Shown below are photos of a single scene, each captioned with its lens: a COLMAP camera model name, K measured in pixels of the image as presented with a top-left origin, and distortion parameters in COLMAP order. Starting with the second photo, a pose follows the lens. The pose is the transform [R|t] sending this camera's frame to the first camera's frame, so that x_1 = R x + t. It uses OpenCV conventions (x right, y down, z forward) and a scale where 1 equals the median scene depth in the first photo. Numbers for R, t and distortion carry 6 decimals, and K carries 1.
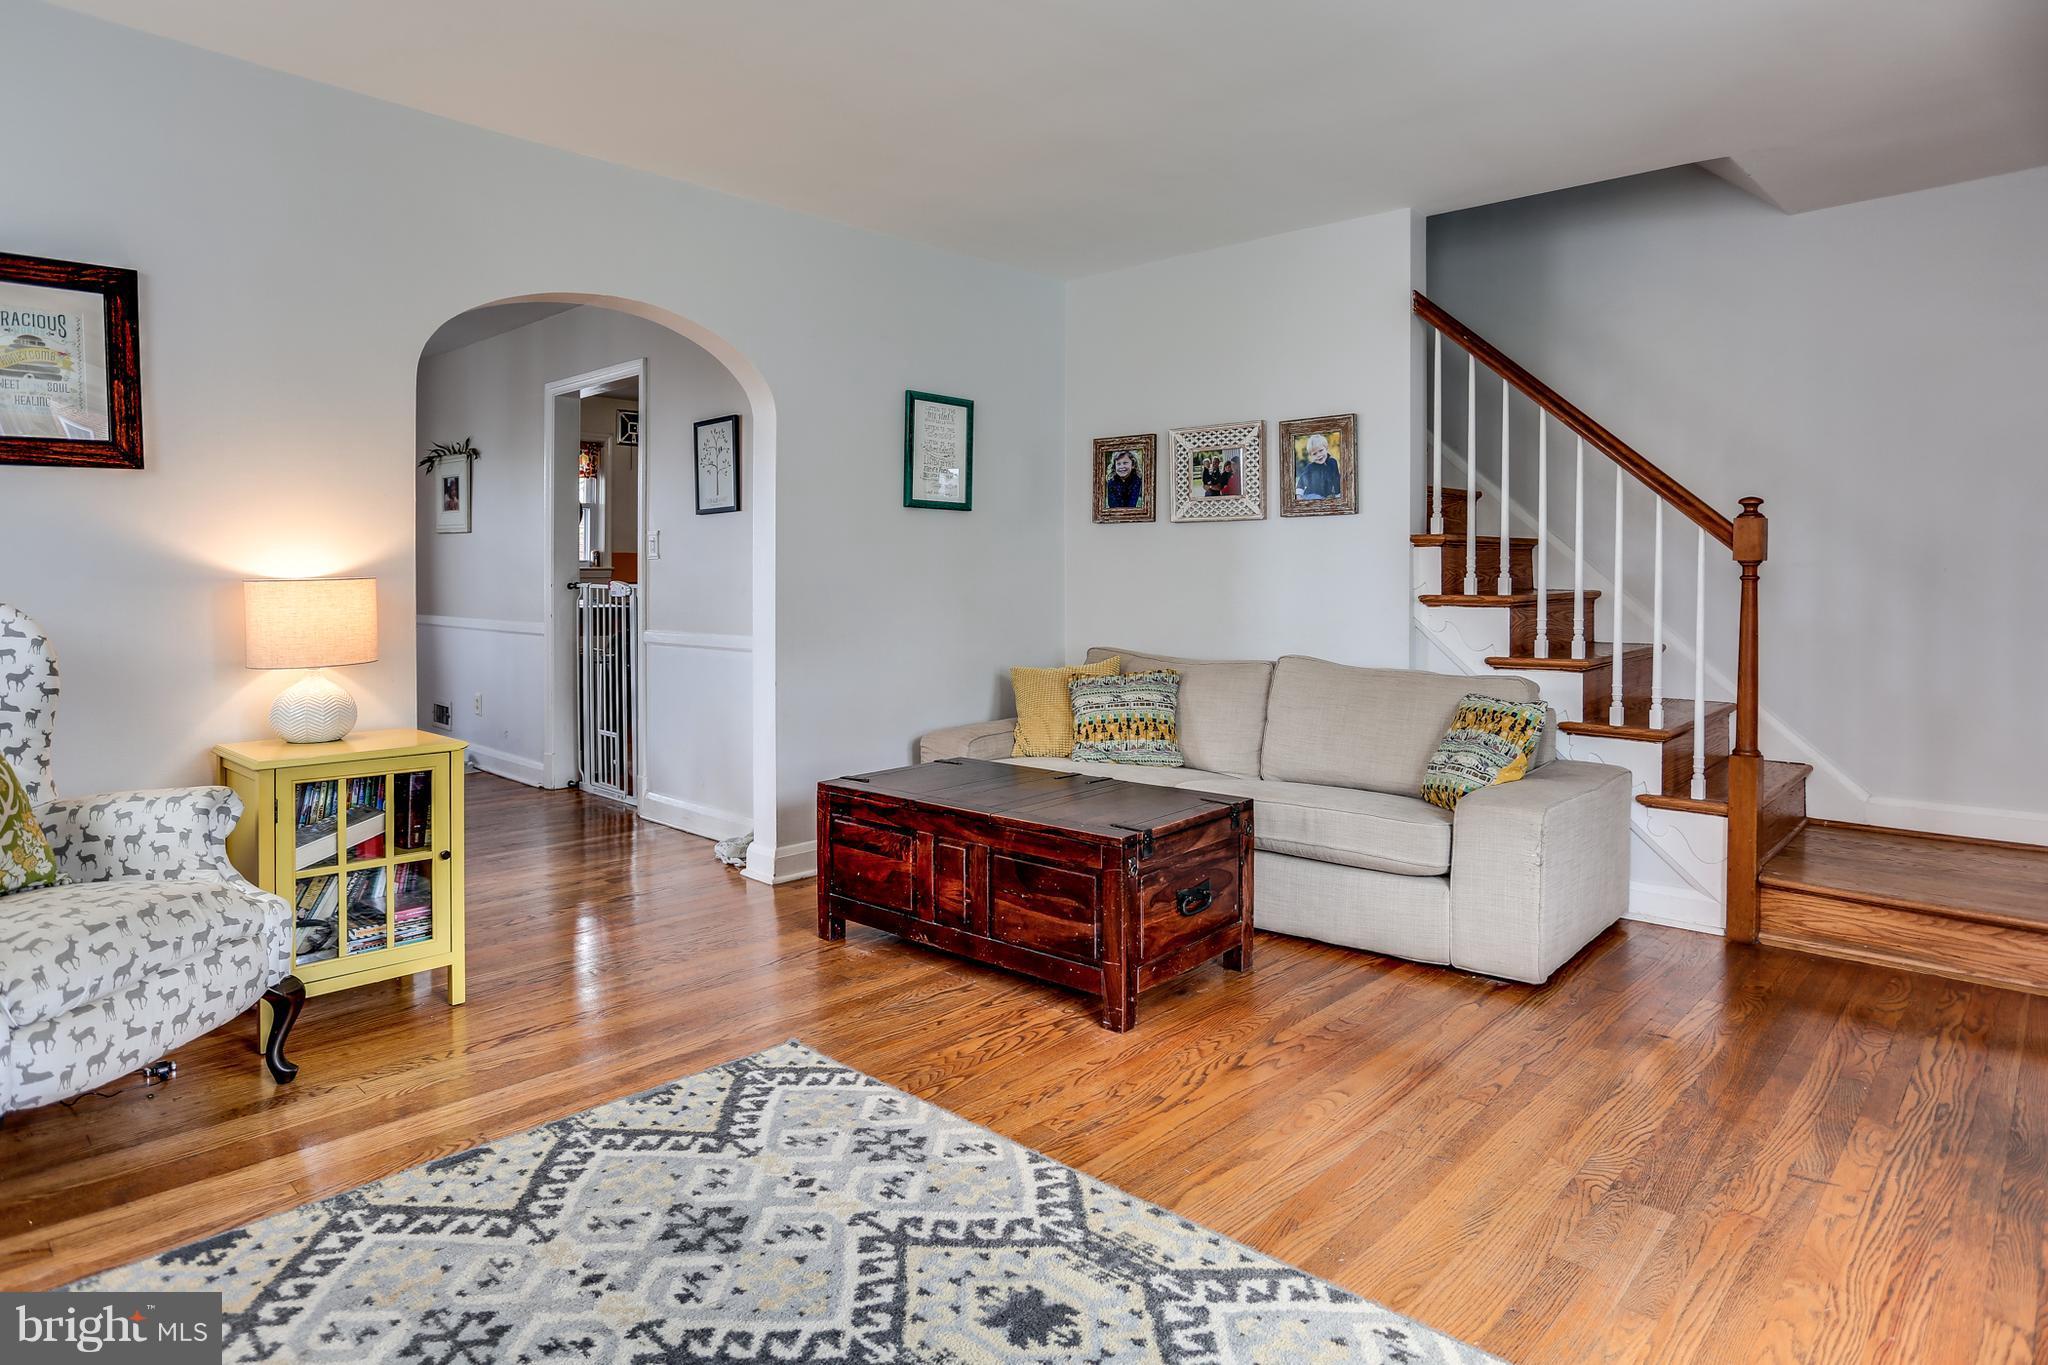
lens RADIAL K [[1163.8, 0, 1018.7], [0, 1163.8, 584.3], [0, 0, 1]] dist [-0.066509, 0.043801]
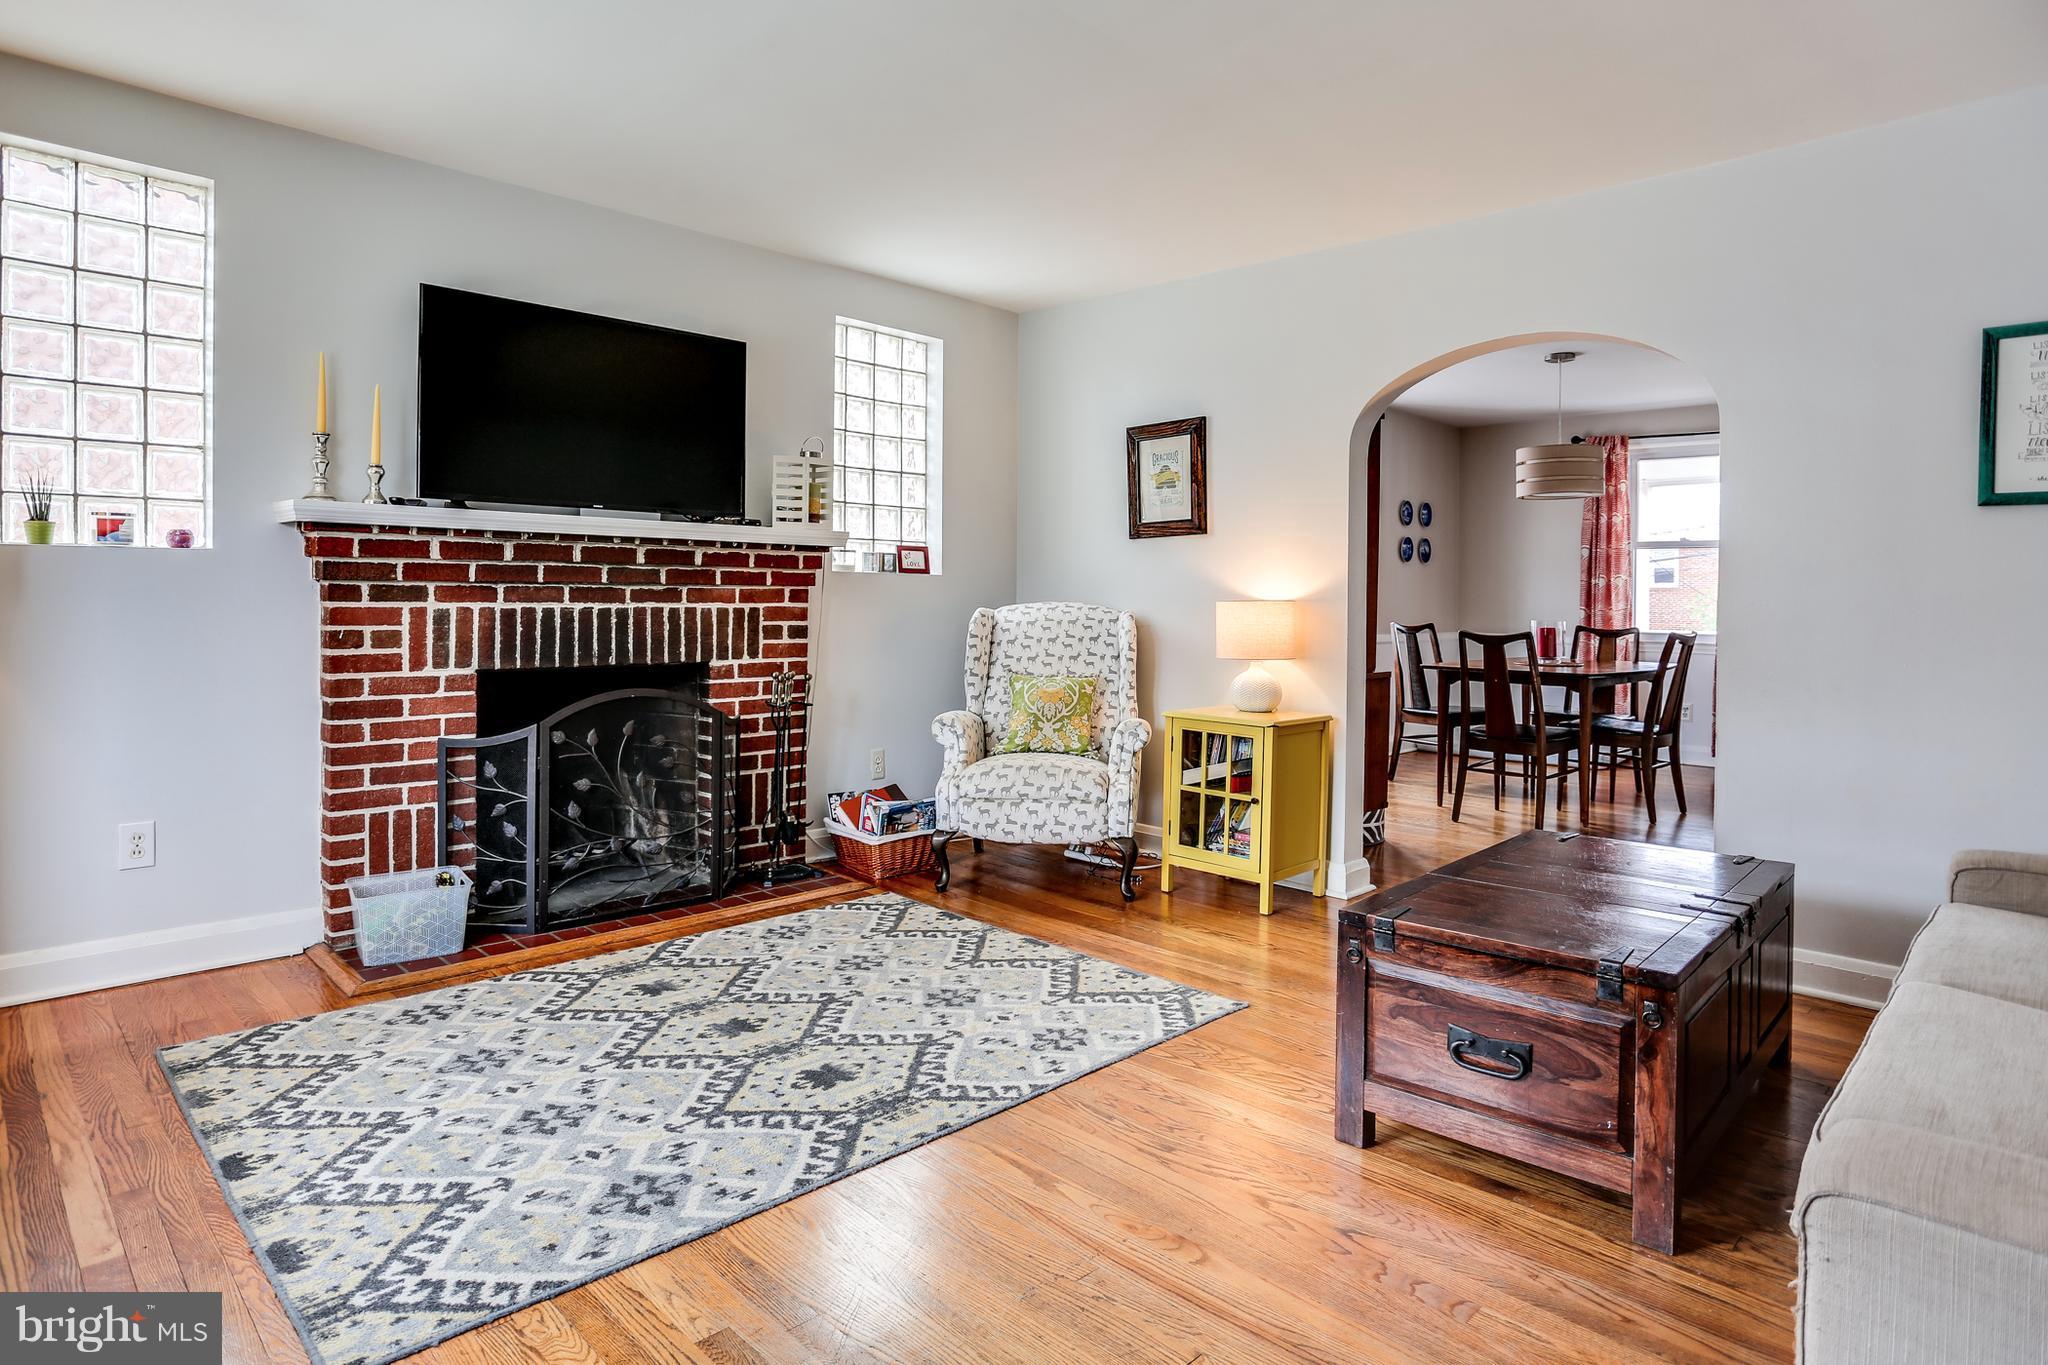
lens RADIAL K [[1163.8, 0, 1018.7], [0, 1163.8, 584.3], [0, 0, 1]] dist [-0.066509, 0.043801]
pose [[-0.033990, -0.011163, -0.999360, 1.295702], [-0.022956, 0.999683, -0.010385, -0.005135], [0.999159, 0.022588, -0.034235, 1.084260]]
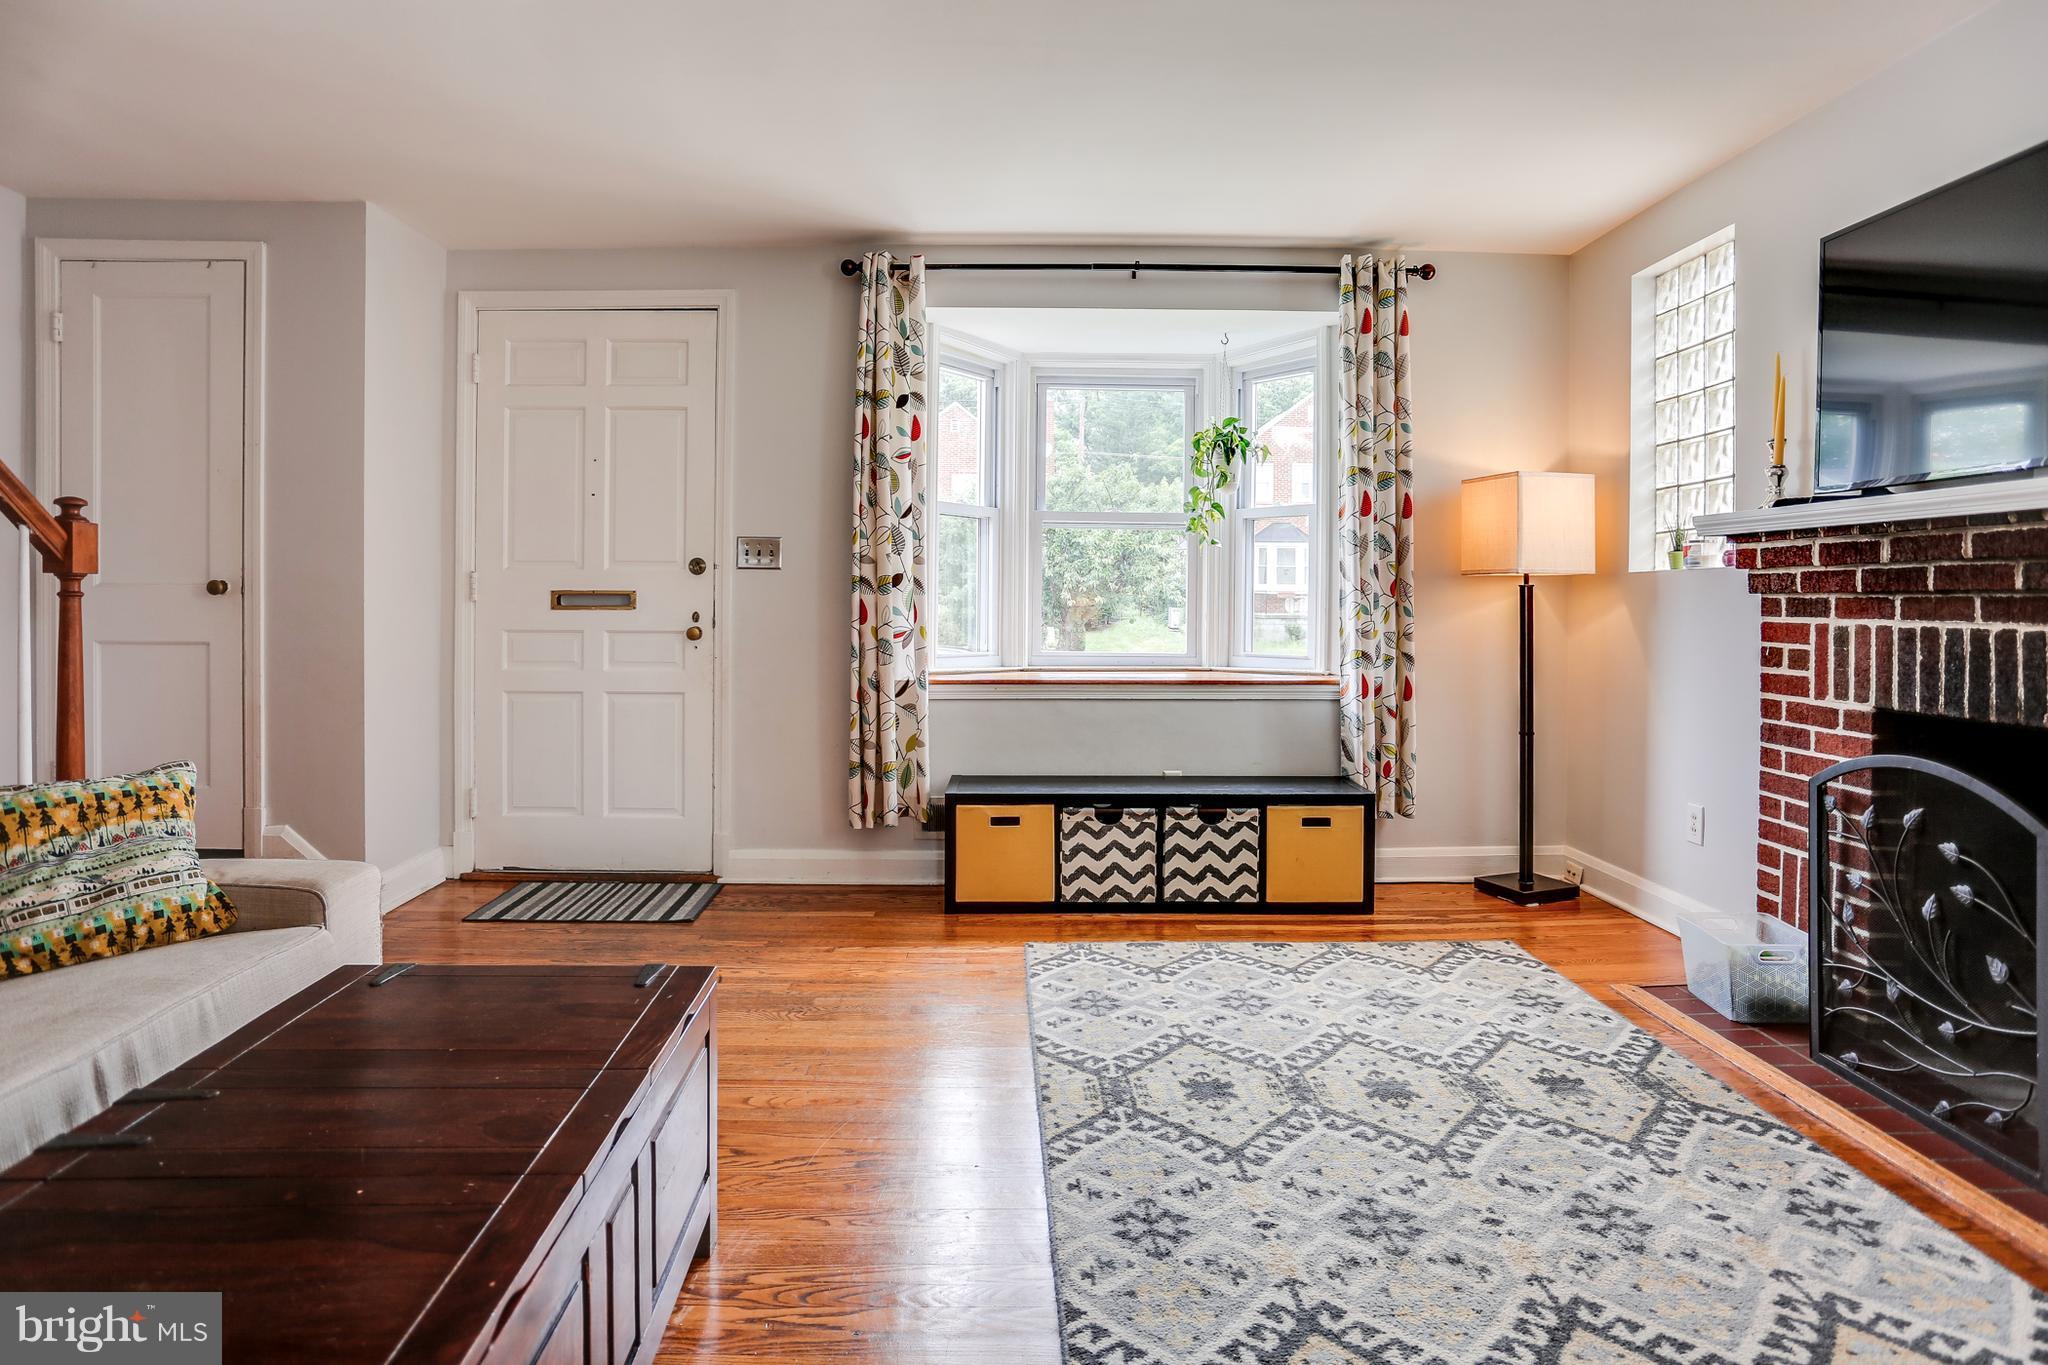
lens RADIAL K [[1151.1, 0, 1023.8], [0, 1151.1, 604.5], [0, 0, 1]] dist [-0.066261, 0.041598]
pose [[-0.704409, -0.010144, 0.709721, -0.733478], [0.001158, 0.999880, 0.015440, -0.015756], [-0.709793, 0.011698, -0.704313, 1.857966]]
